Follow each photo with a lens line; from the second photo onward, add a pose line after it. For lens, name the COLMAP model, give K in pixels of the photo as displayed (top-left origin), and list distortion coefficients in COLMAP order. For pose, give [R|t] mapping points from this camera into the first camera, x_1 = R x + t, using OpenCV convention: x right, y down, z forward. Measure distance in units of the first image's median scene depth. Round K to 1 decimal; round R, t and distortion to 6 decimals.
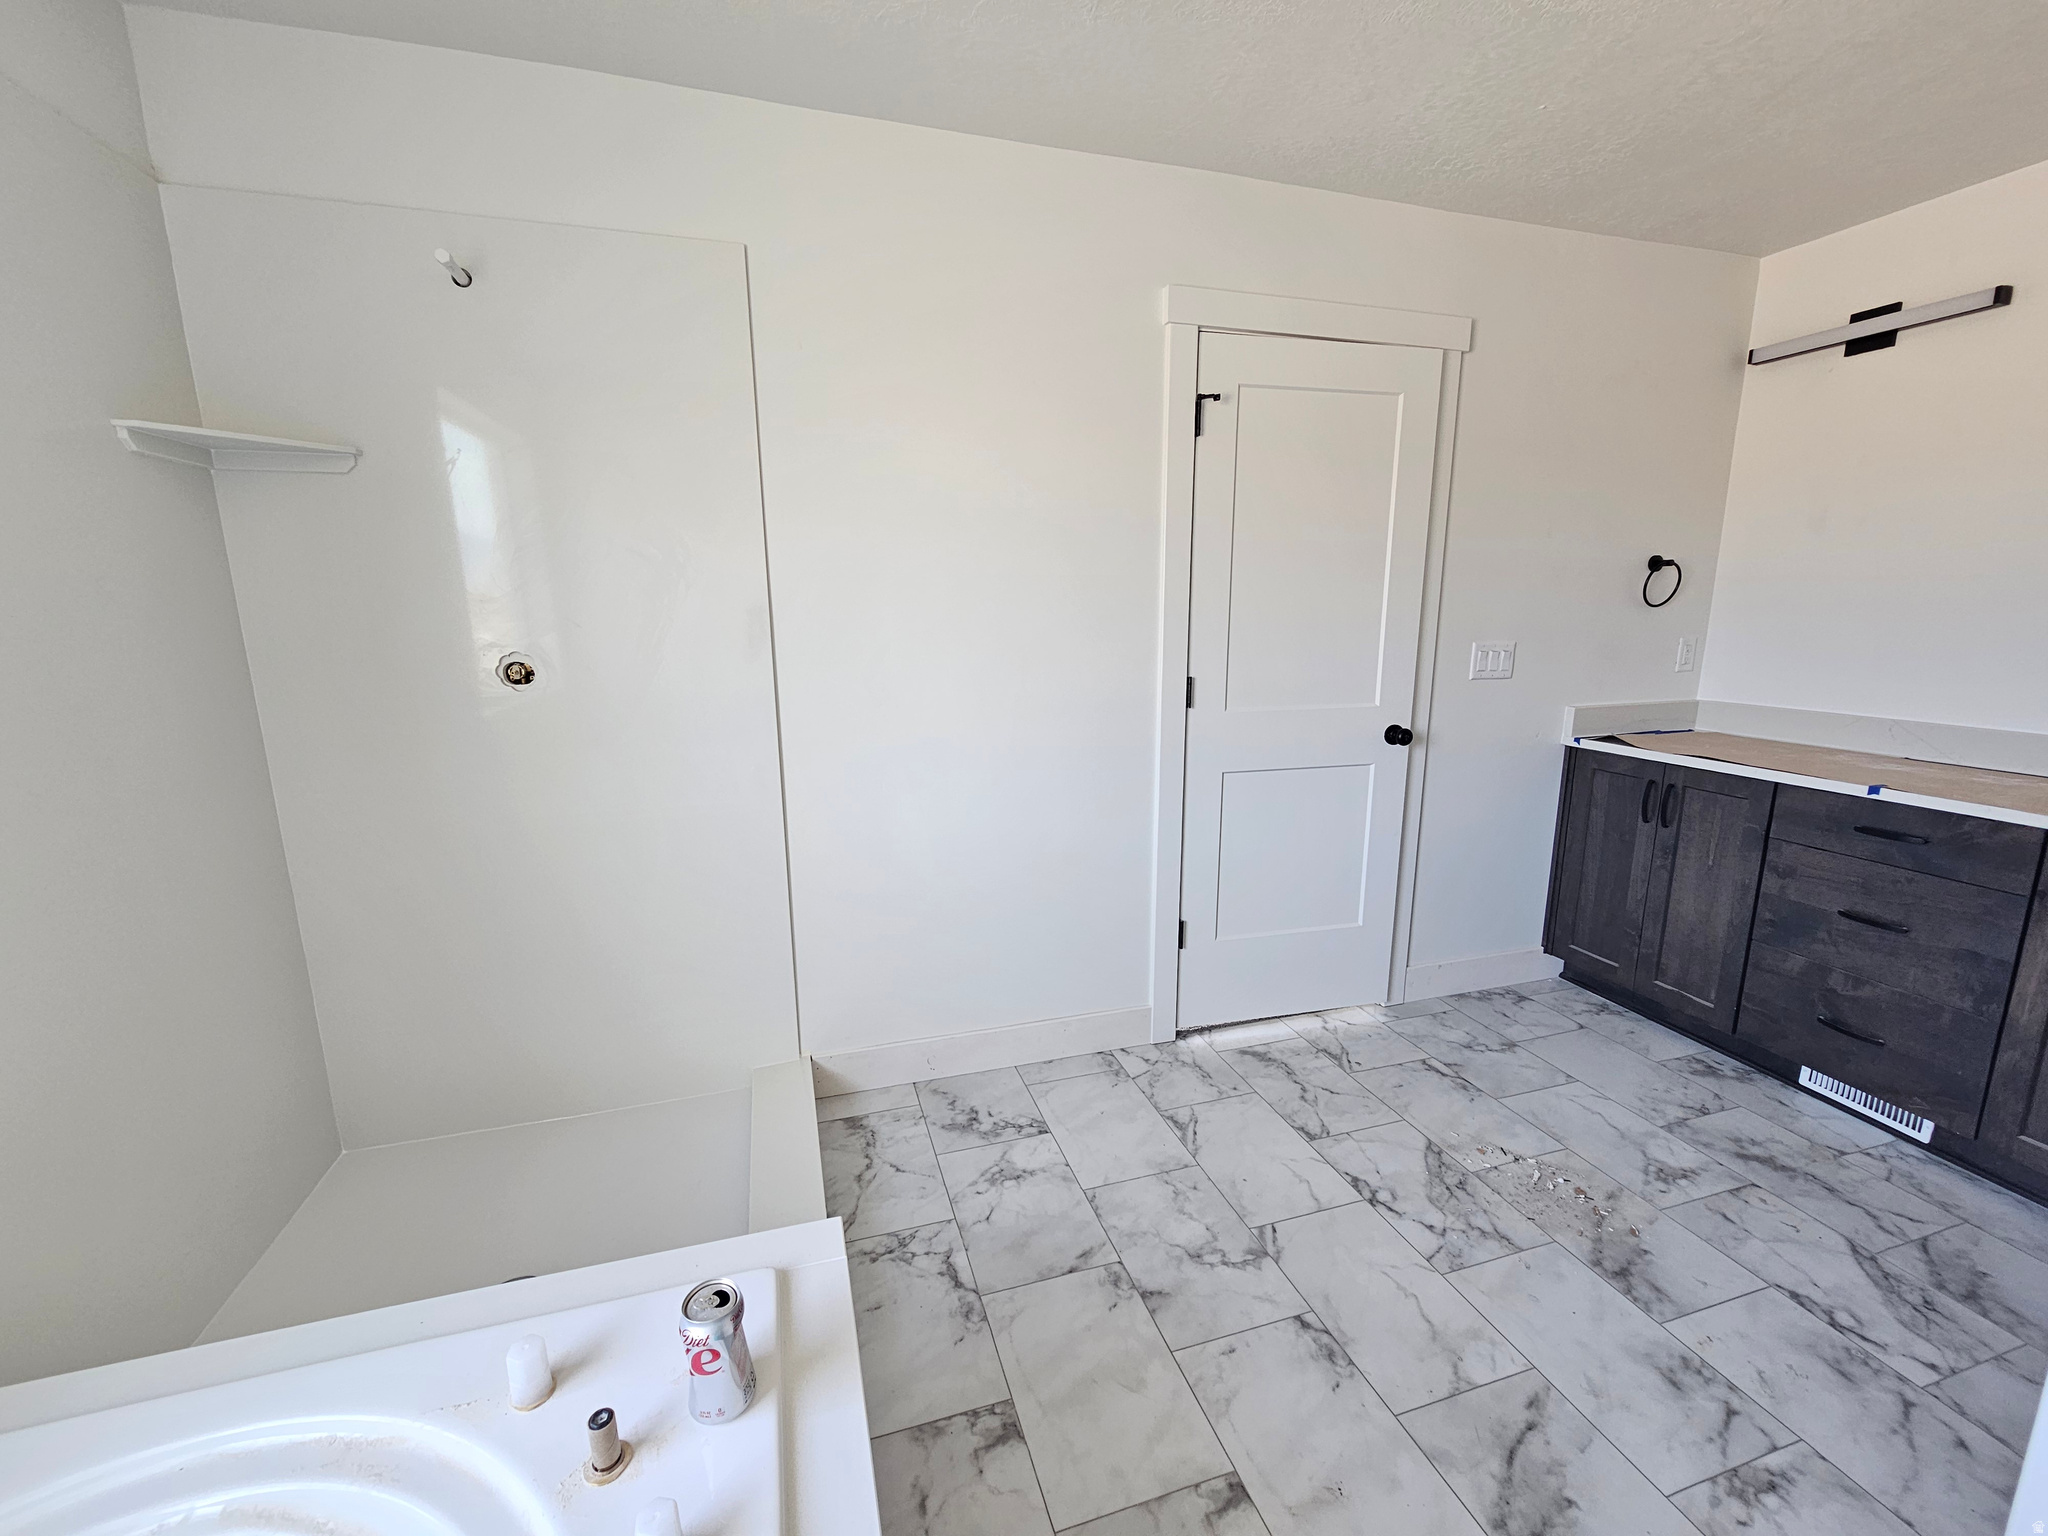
lens RADIAL K [[841.2, 0, 1022.2], [0, 841.2, 768.5], [0, 0, 1]] dist [0.004996, 0.001638]
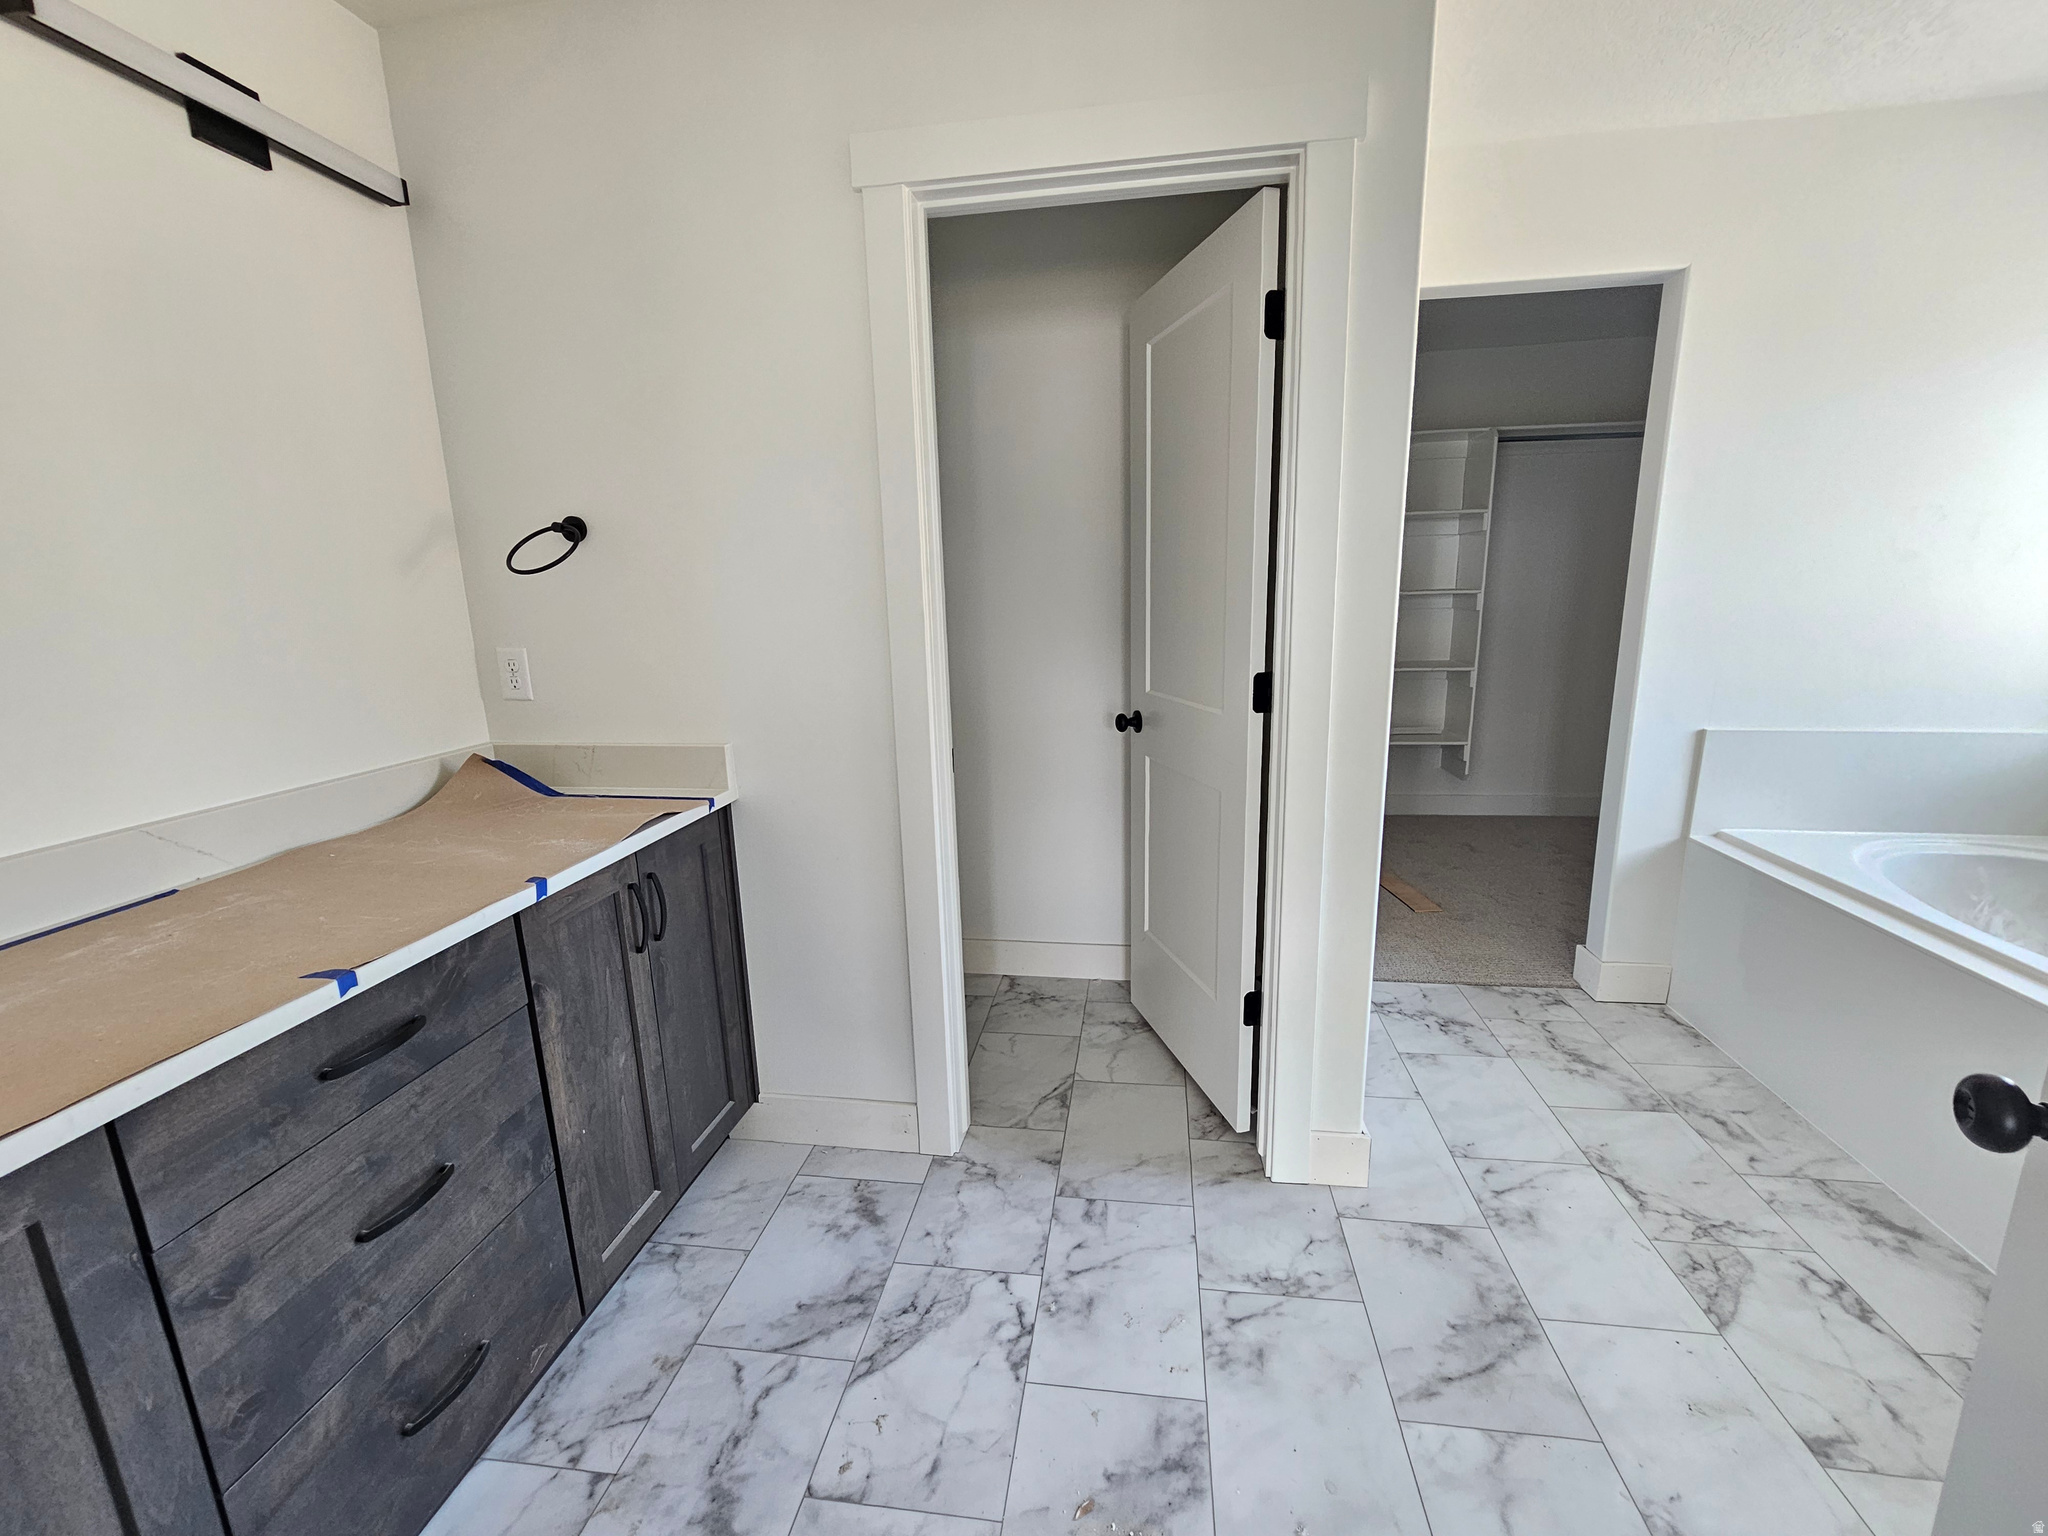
lens RADIAL K [[841.2, 0, 1030.2], [0, 841.2, 772.6], [0, 0, 1]] dist [0.004996, 0.001638]
pose [[-0.907783, -0.070337, 0.413501, 0.563995], [0.102156, 0.919077, 0.380607, -0.273762], [-0.406810, 0.387750, -0.827137, 1.446446]]
